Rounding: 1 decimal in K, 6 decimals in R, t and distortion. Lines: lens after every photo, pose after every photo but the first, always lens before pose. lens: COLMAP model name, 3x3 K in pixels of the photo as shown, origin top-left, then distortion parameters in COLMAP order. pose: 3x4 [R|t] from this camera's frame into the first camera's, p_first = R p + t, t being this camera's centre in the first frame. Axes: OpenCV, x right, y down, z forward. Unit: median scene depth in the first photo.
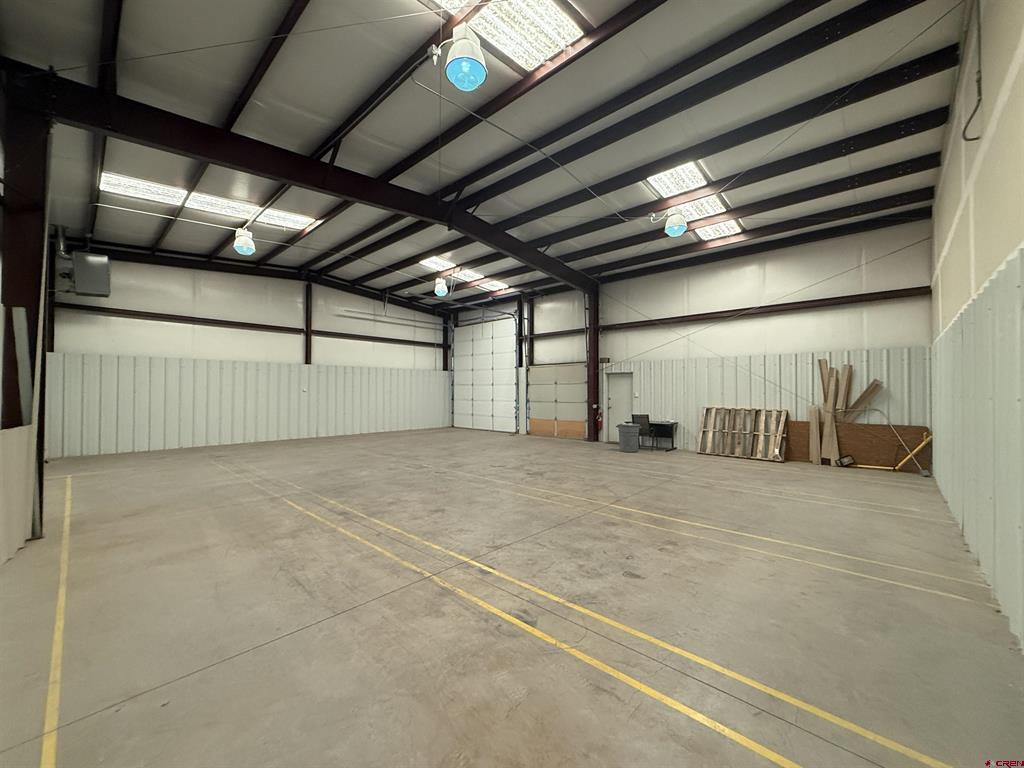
lens RADIAL K [[410.8, 0, 512.0], [0, 410.8, 384.0], [0, 0, 1]] dist [-0.001956, 0.000443]
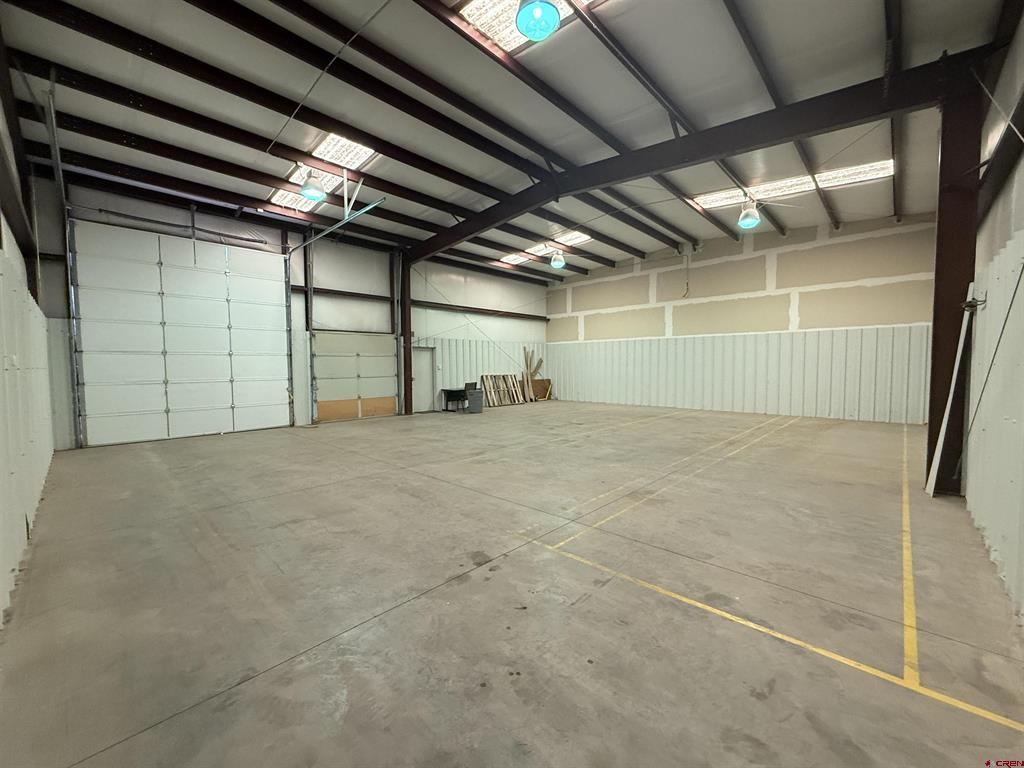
lens RADIAL K [[410.8, 0, 512.0], [0, 410.8, 384.0], [0, 0, 1]] dist [-0.001956, 0.000443]
pose [[0.008309, -0.049749, 0.998727, -0.751766], [-0.013362, 0.998667, 0.049857, 0.011561], [-0.999876, -0.013759, 0.007633, 0.705564]]
